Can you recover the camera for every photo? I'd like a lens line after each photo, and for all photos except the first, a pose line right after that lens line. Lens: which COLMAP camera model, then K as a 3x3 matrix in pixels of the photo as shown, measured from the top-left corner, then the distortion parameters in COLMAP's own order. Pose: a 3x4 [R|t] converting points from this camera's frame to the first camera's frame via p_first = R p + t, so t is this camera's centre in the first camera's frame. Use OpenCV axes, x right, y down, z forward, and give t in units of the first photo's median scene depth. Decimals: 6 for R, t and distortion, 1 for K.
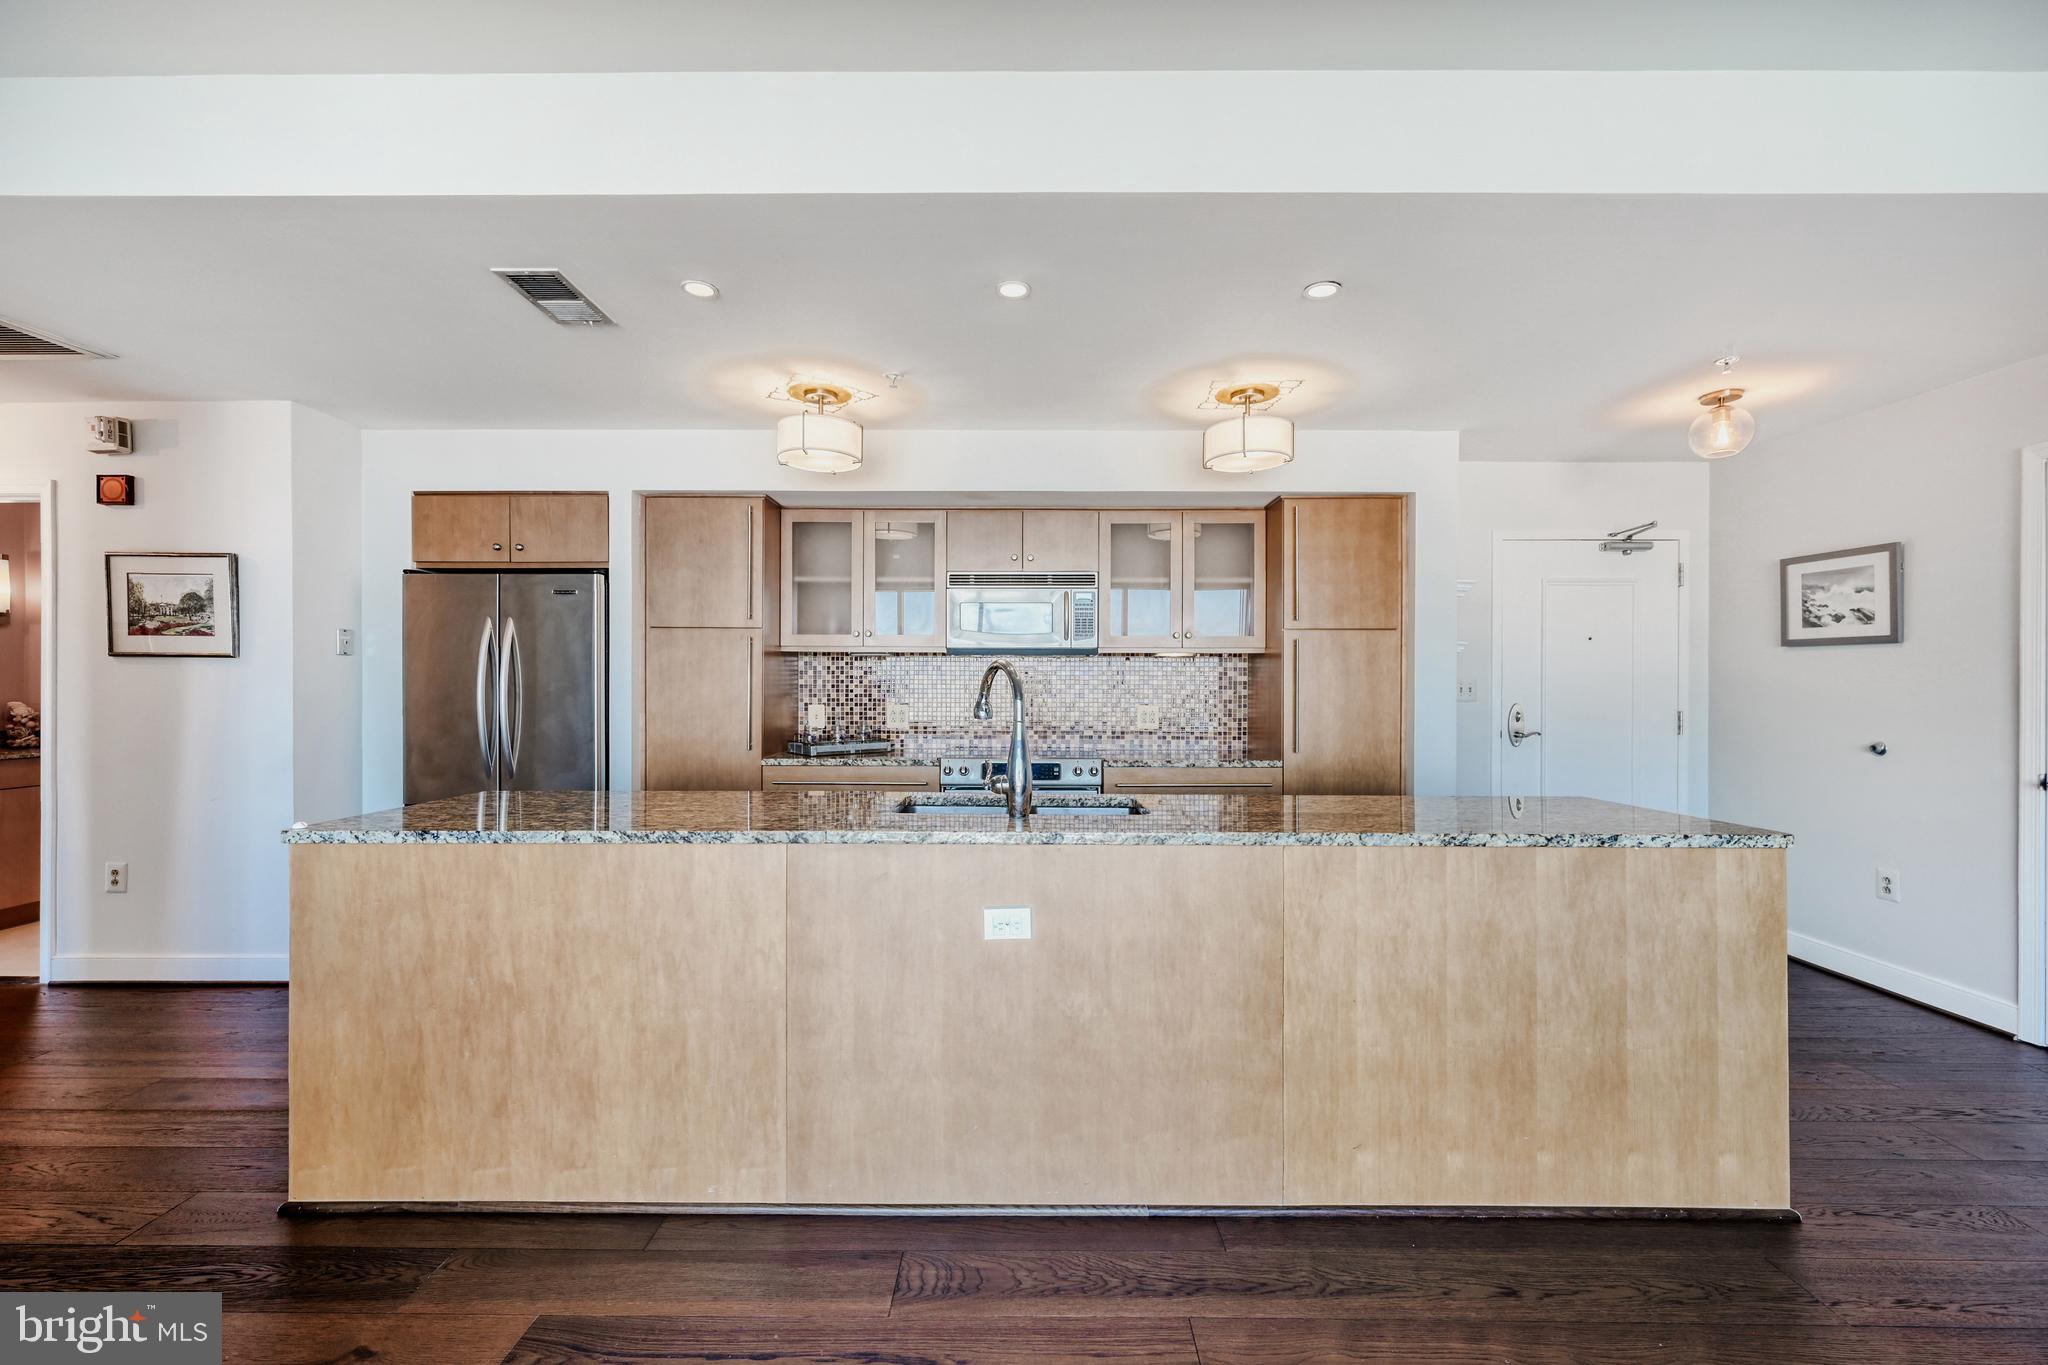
lens RADIAL K [[781.2, 0, 1057.0], [0, 781.2, 680.9], [0, 0, 1]] dist [0.000823, 0.000102]
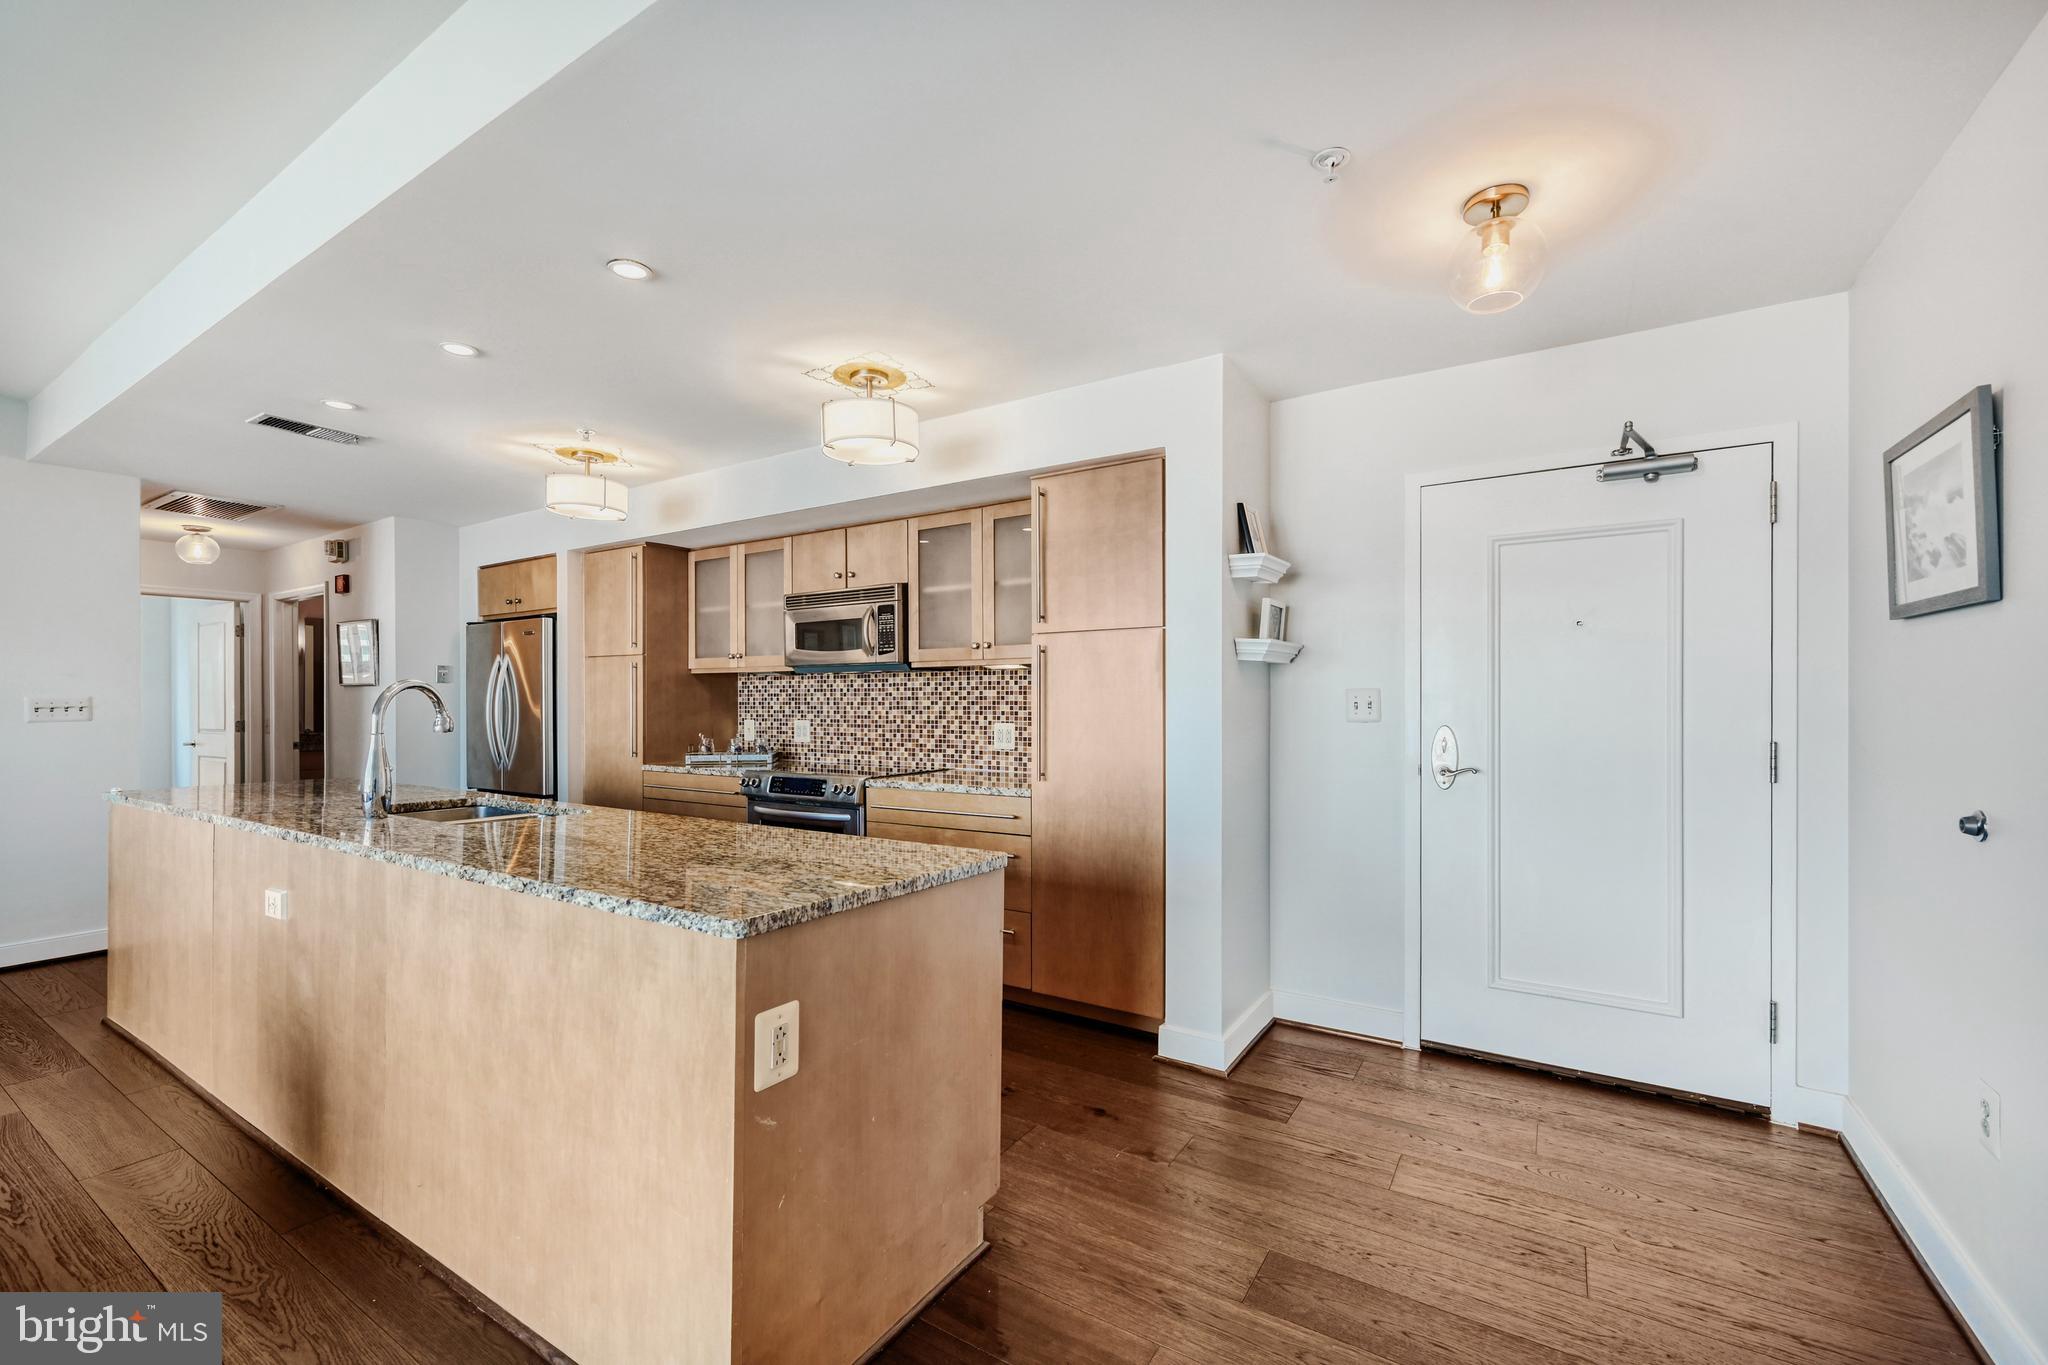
lens RADIAL K [[796.8, 0, 1070.2], [0, 796.8, 700.3], [0, 0, 1]] dist [0.001669, 0.000132]
pose [[0.859240, -0.005298, -0.511545, 0.806175], [0.006276, 0.999980, 0.000185, 0.006056], [0.511534, -0.003369, 0.859257, 0.295274]]
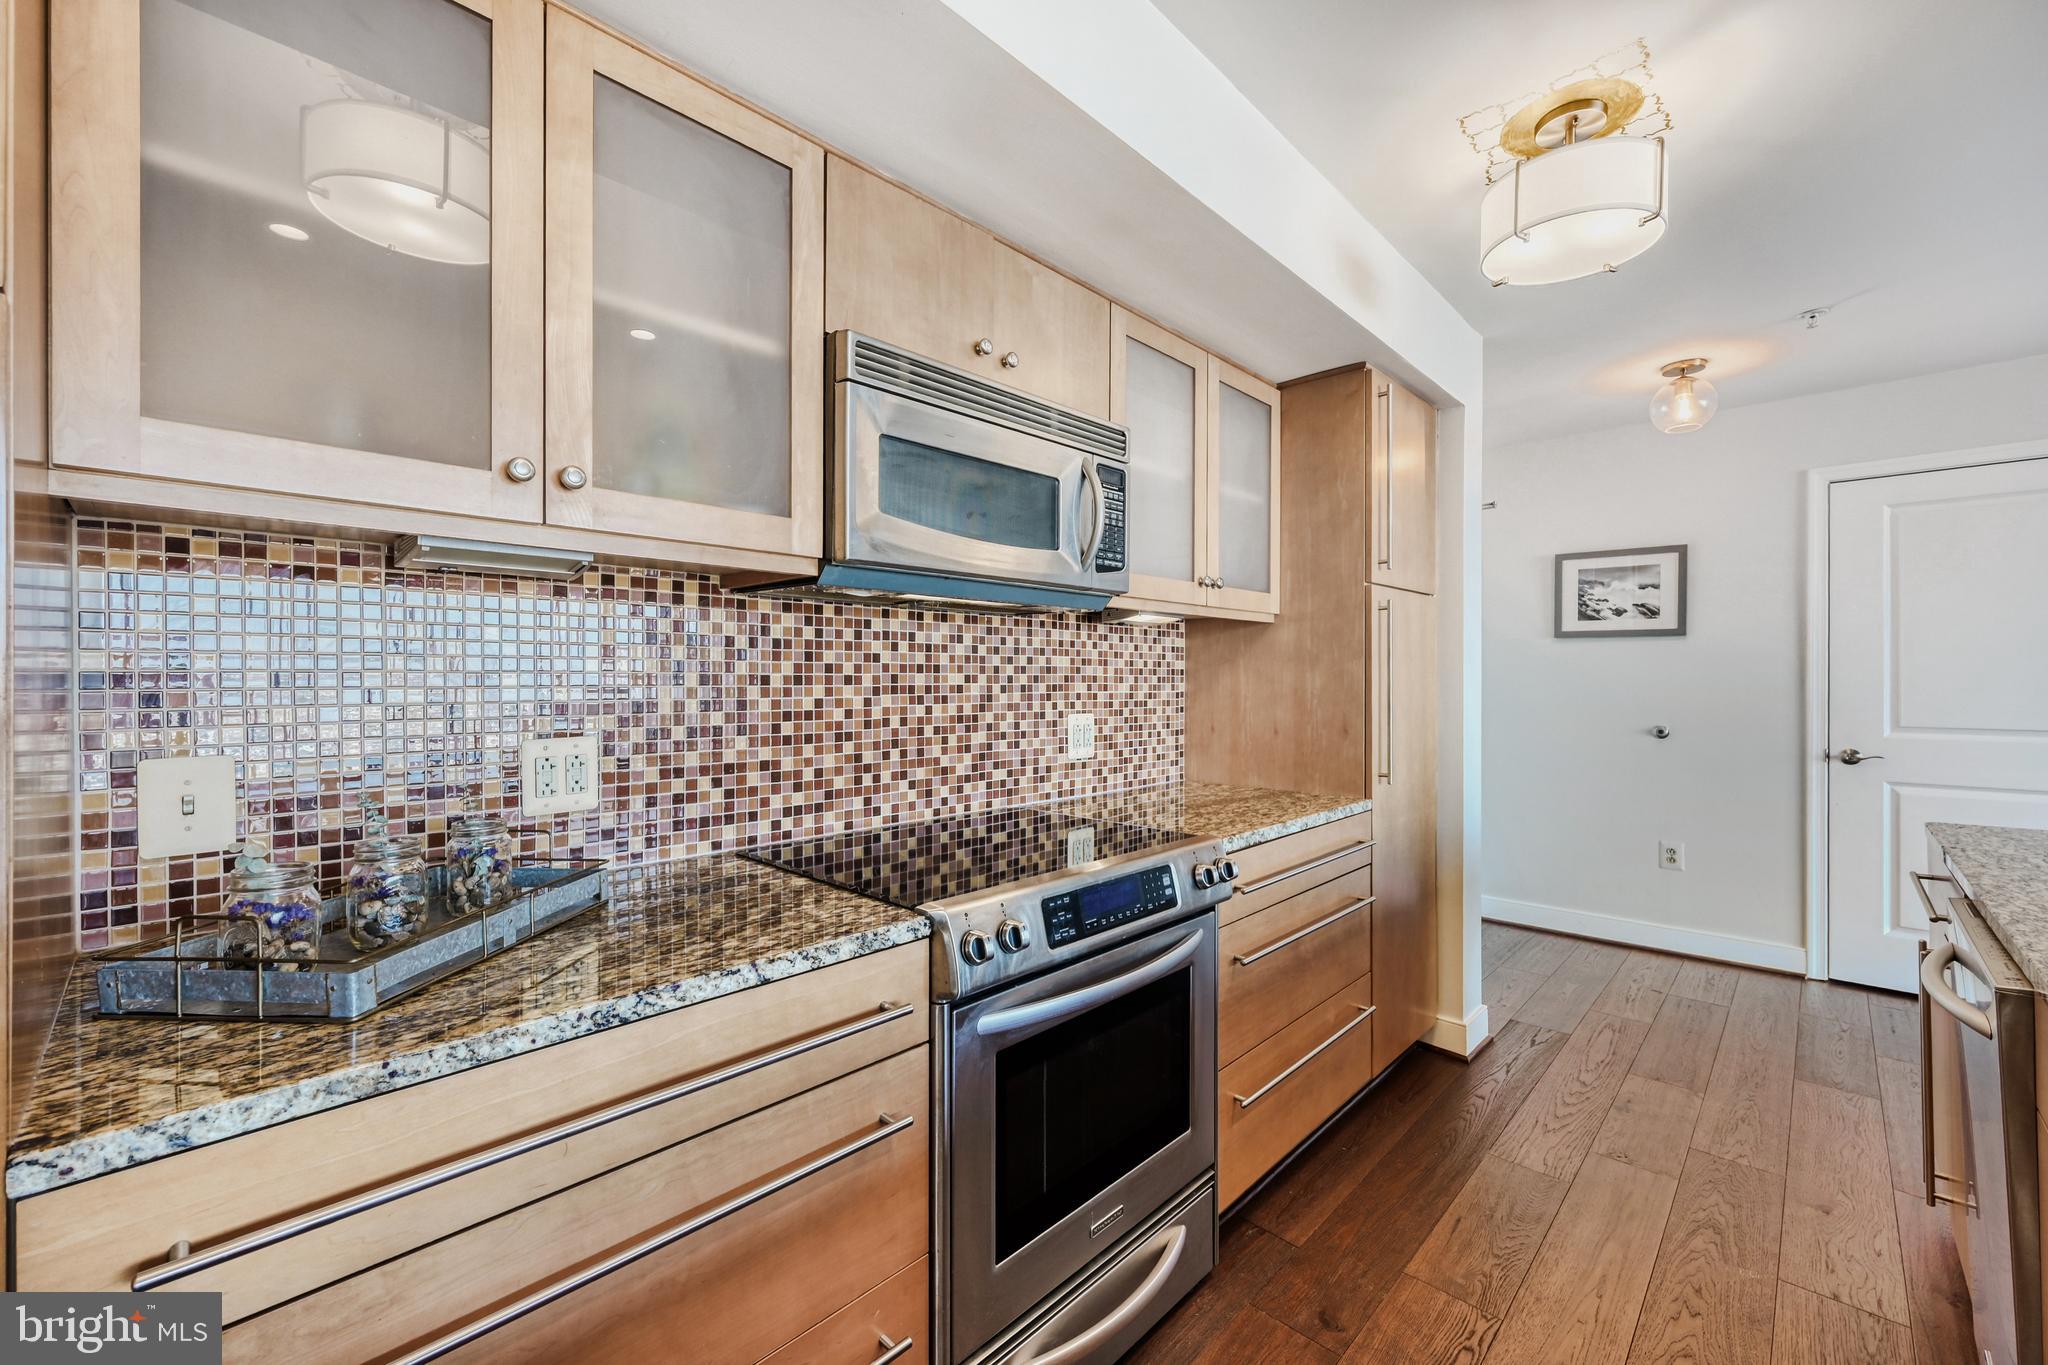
lens RADIAL K [[811.5, 0, 1049.6], [0, 811.5, 681.7], [0, 0, 1]] dist [-0.000364, 0.000015]
pose [[0.721439, -0.005222, 0.692458, -0.344200], [0.001289, 0.999980, 0.006198, 0.007466], [-0.692476, -0.003579, 0.721432, 0.755256]]
